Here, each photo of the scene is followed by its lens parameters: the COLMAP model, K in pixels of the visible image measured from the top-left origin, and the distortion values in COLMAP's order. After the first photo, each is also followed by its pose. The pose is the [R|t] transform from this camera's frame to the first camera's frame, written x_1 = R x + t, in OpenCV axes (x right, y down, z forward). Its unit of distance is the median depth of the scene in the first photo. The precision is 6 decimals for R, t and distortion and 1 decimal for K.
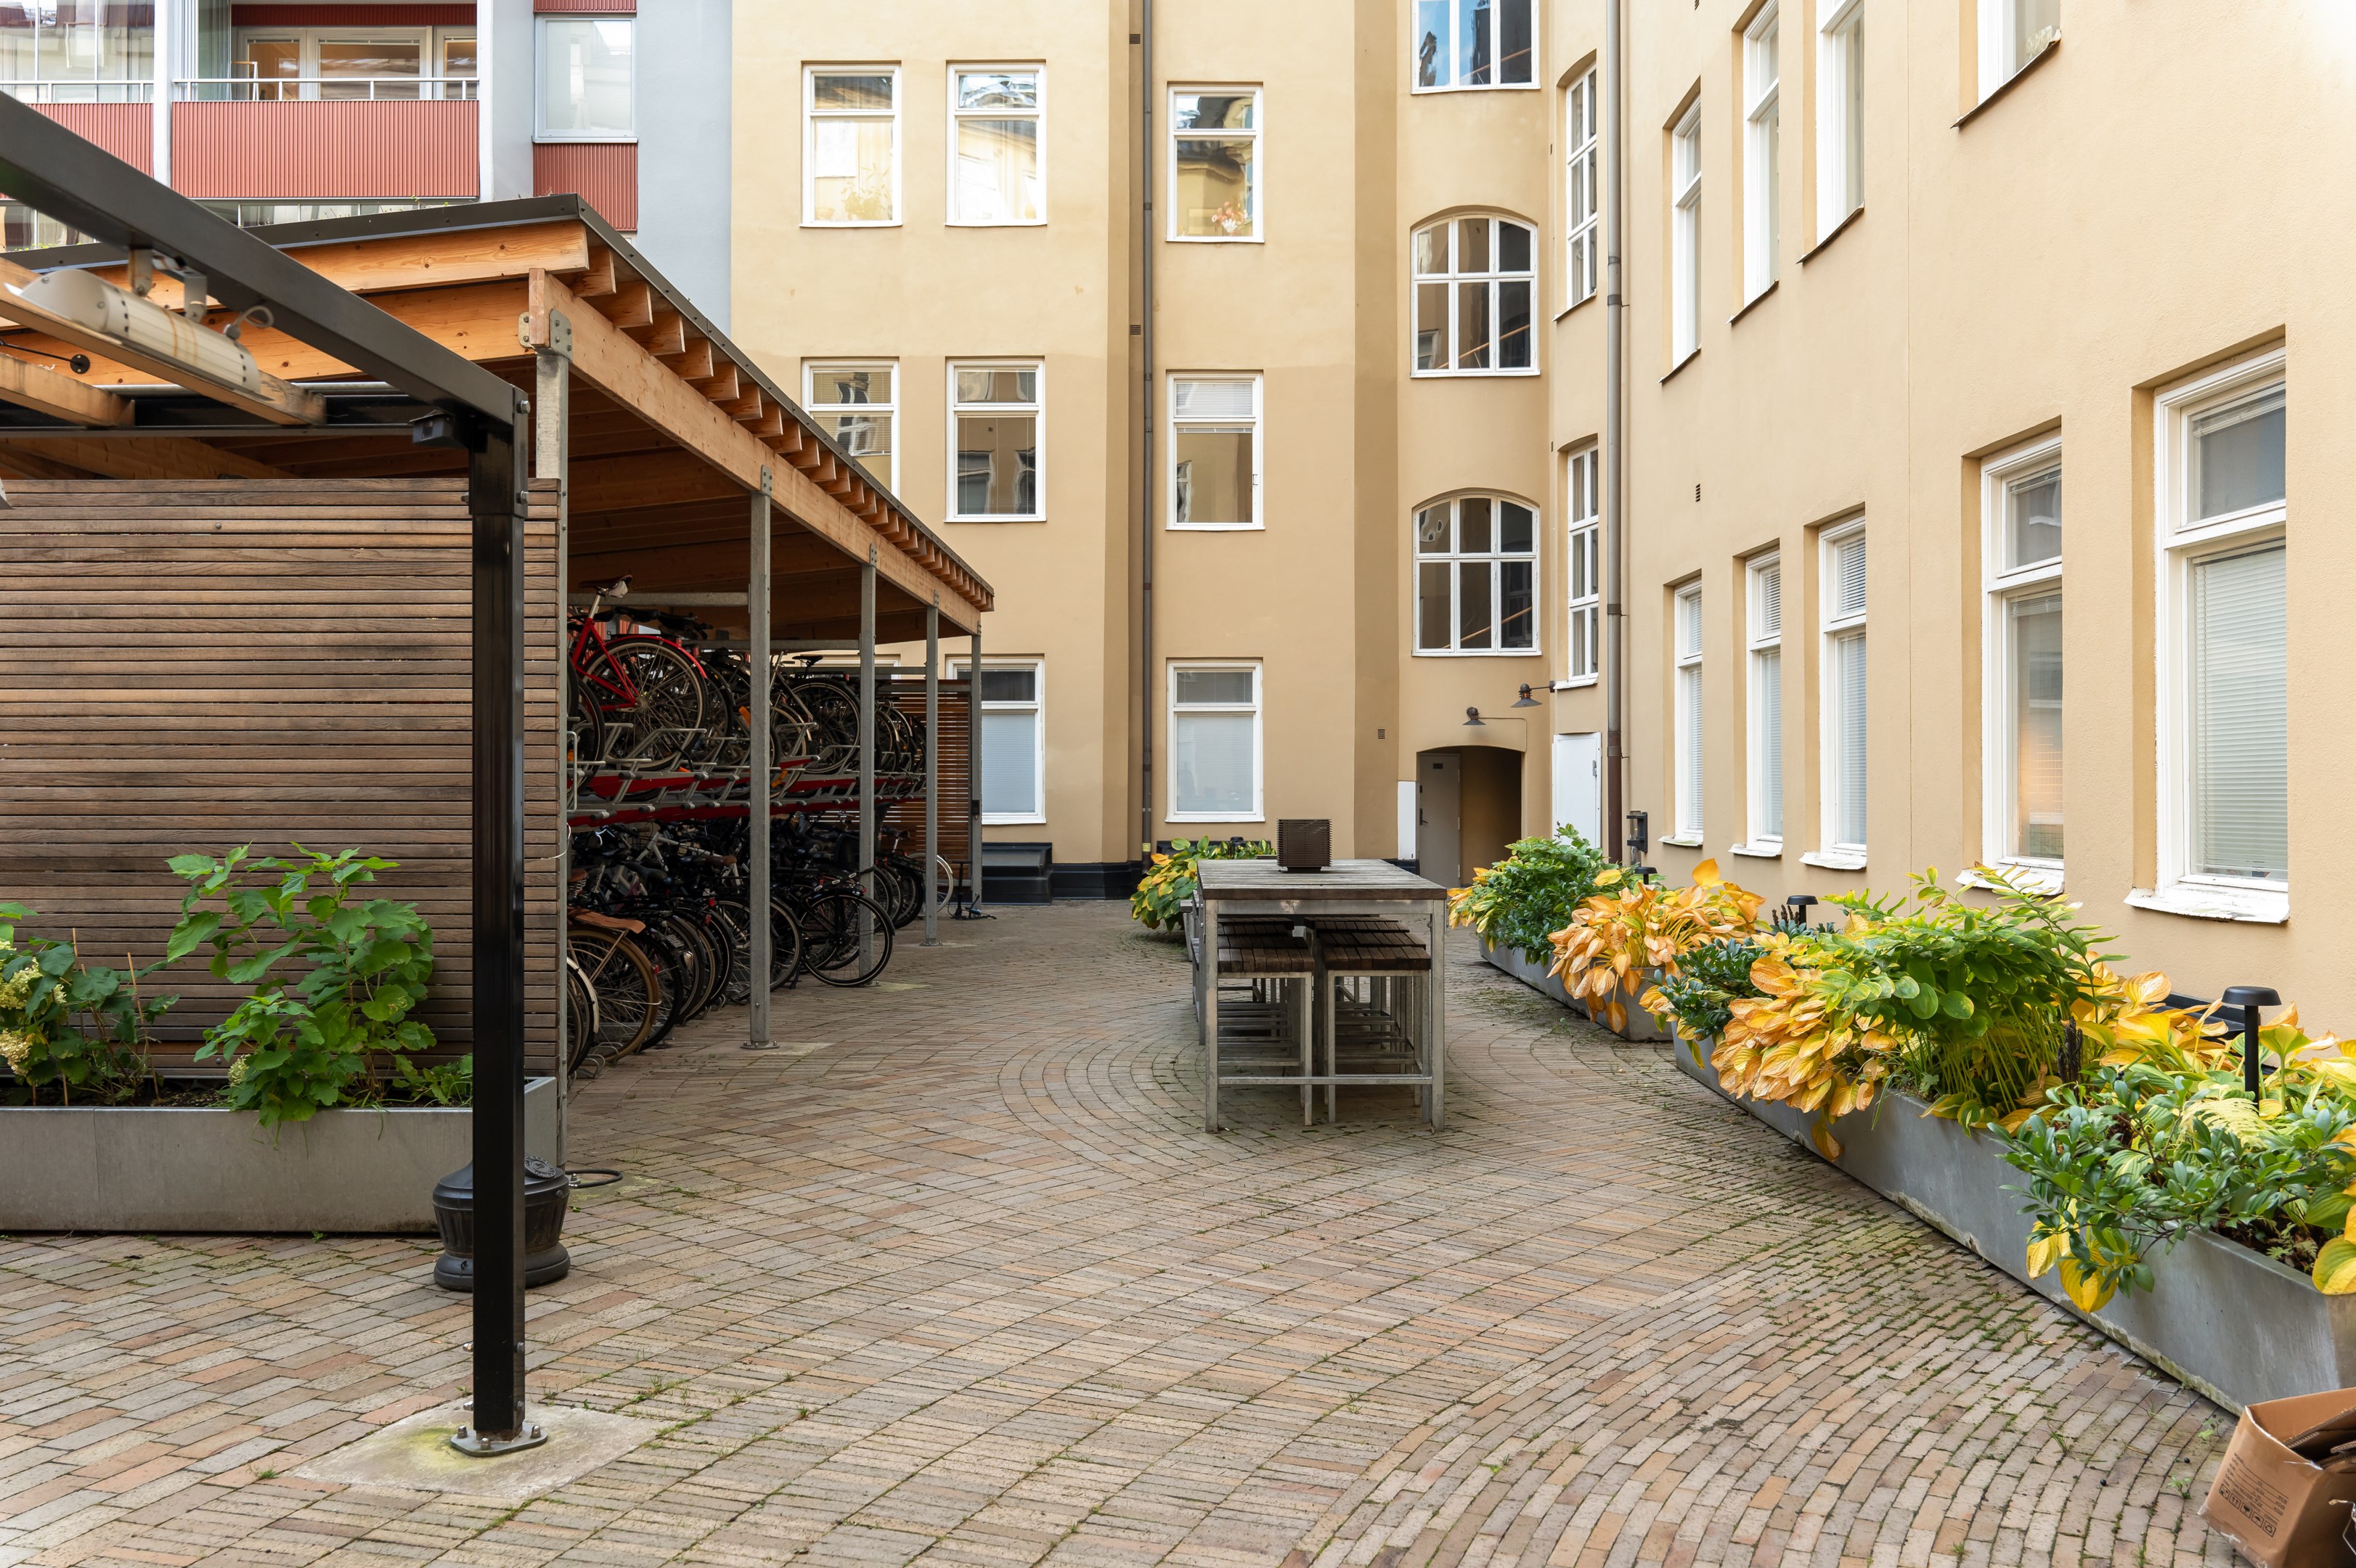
lens RADIAL K [[1968.4, 0, 1178.1], [0, 1968.4, 781.1], [0, 0, 1]] dist [-0.000031, -0.001925]
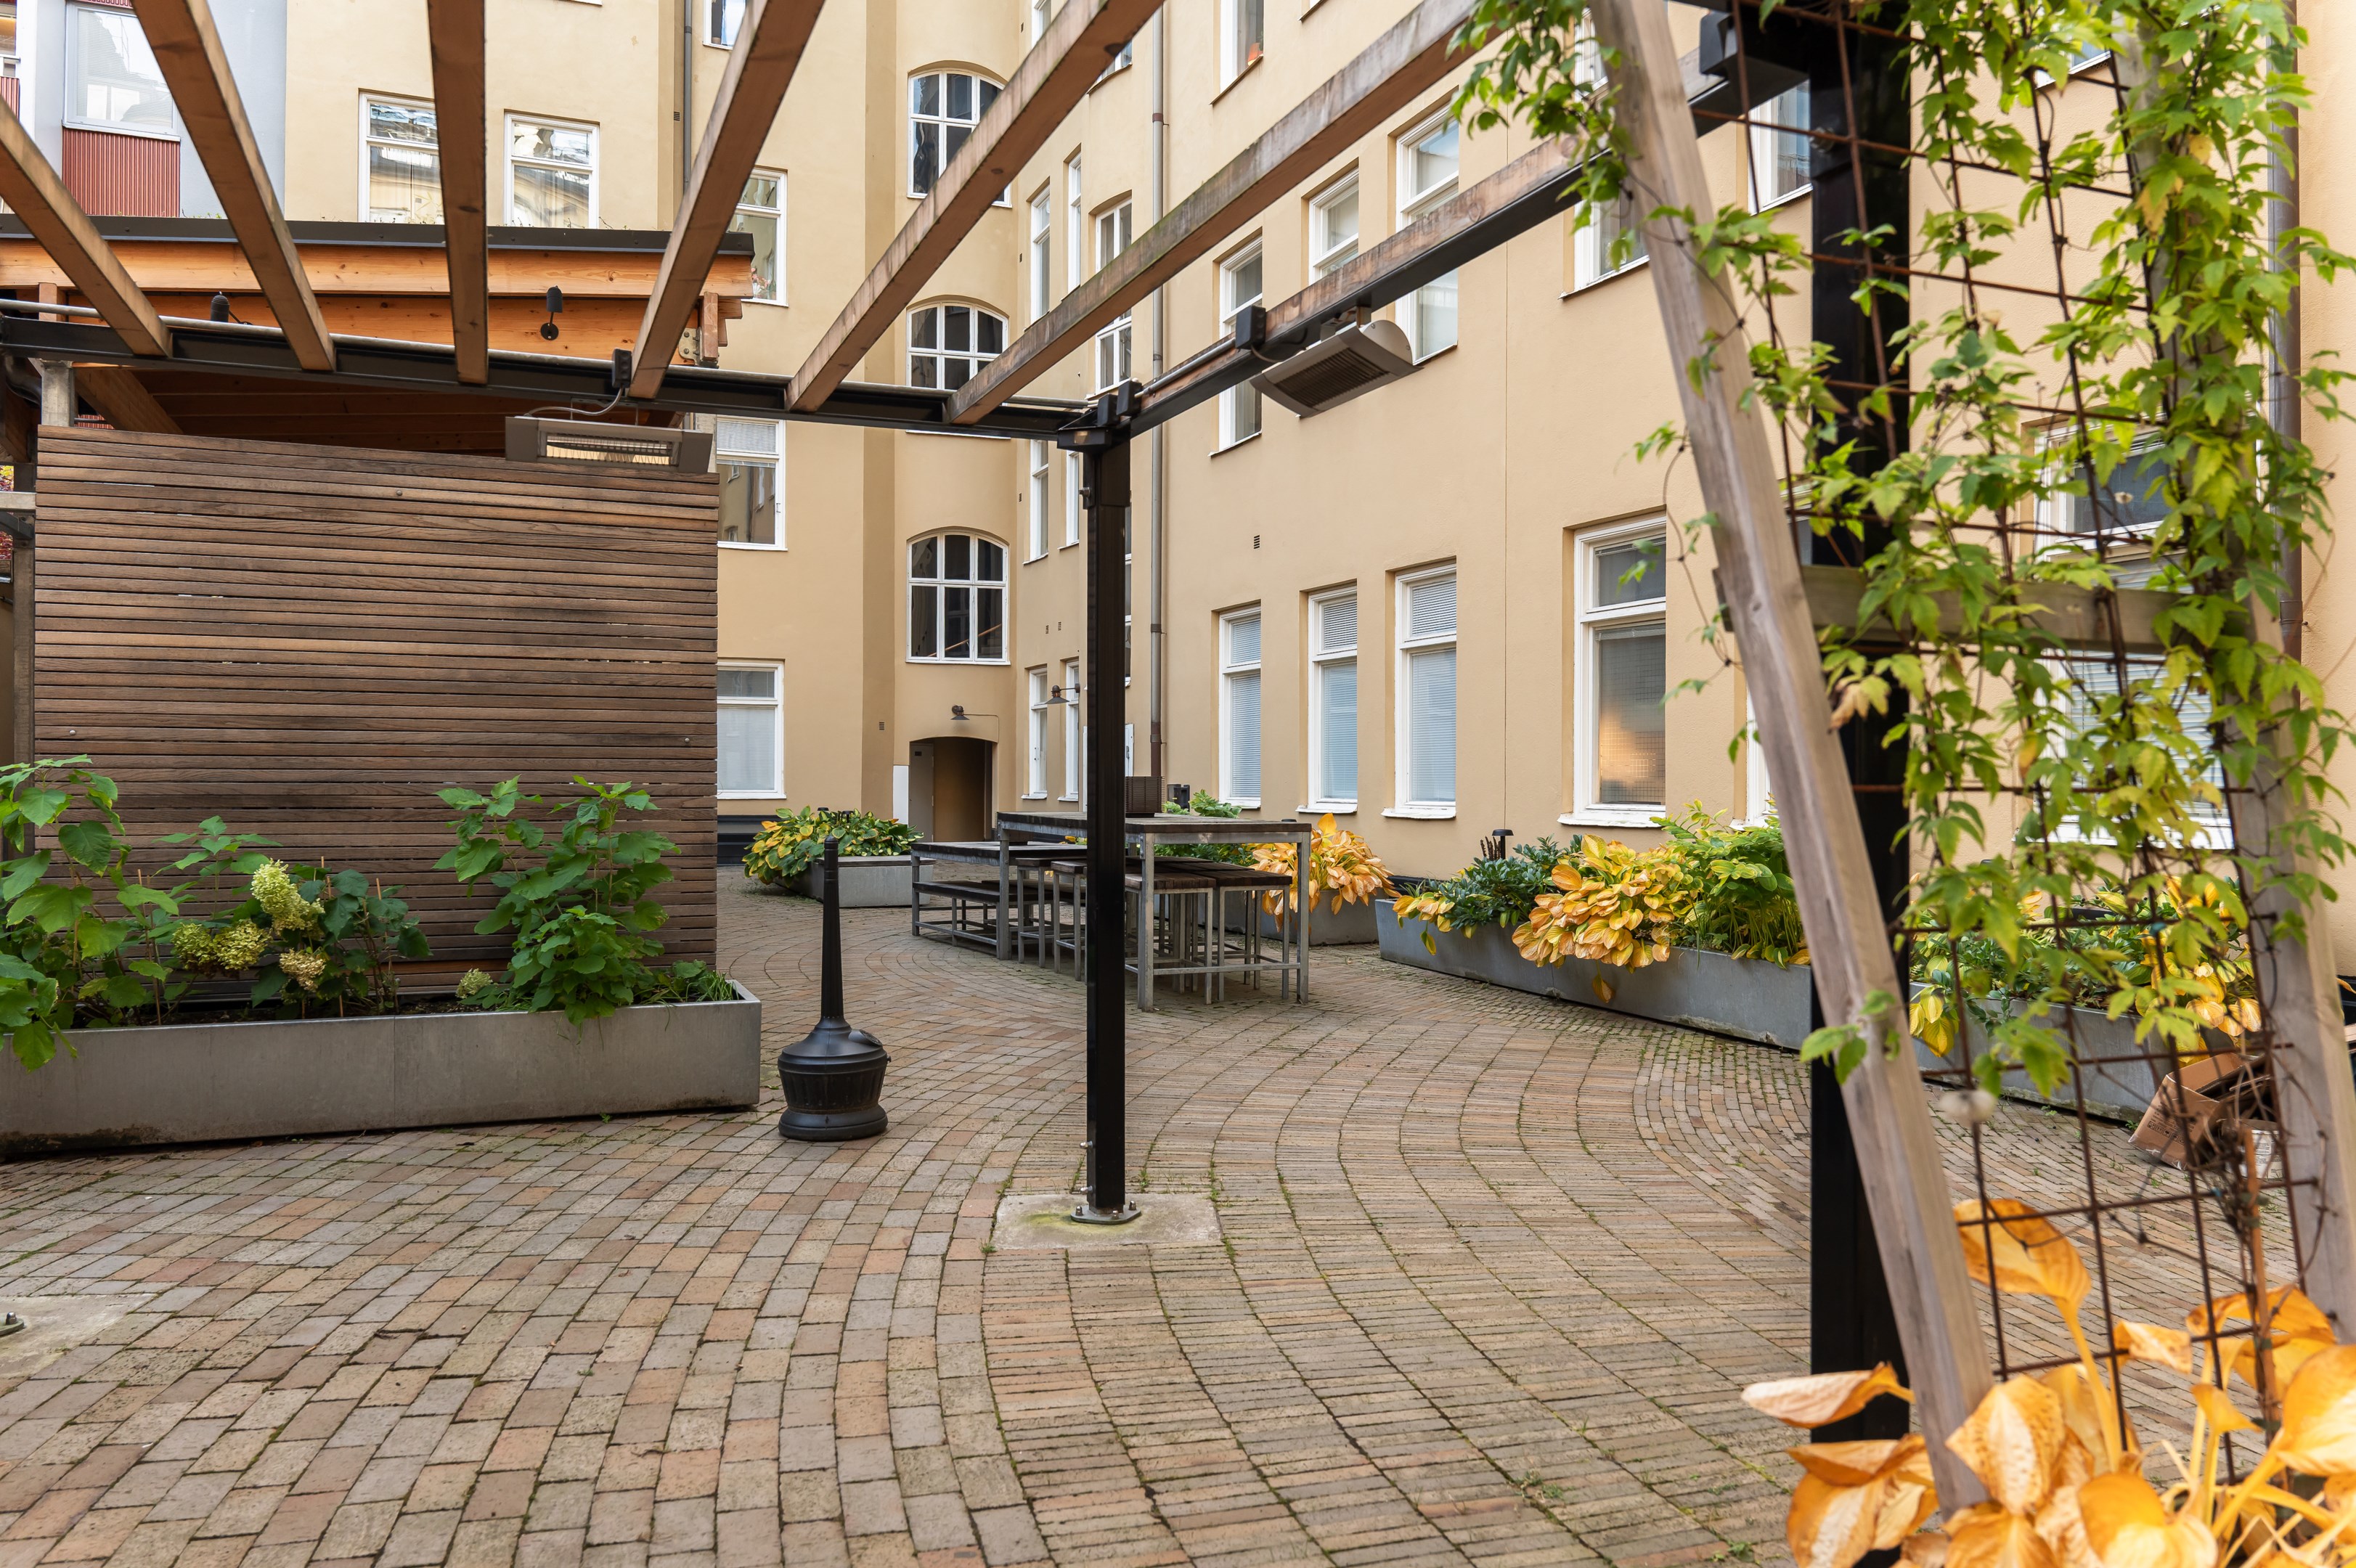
lens RADIAL K [[1659.9, 0, 1178.3], [0, 1659.9, 782.0], [0, 0, 1]] dist [0.000542, -0.010657]
pose [[0.921716, 0.003806, 0.387846, -0.444693], [-0.004881, 0.999986, 0.001788, 0.027441], [-0.387834, -0.003542, 0.921723, -0.020761]]
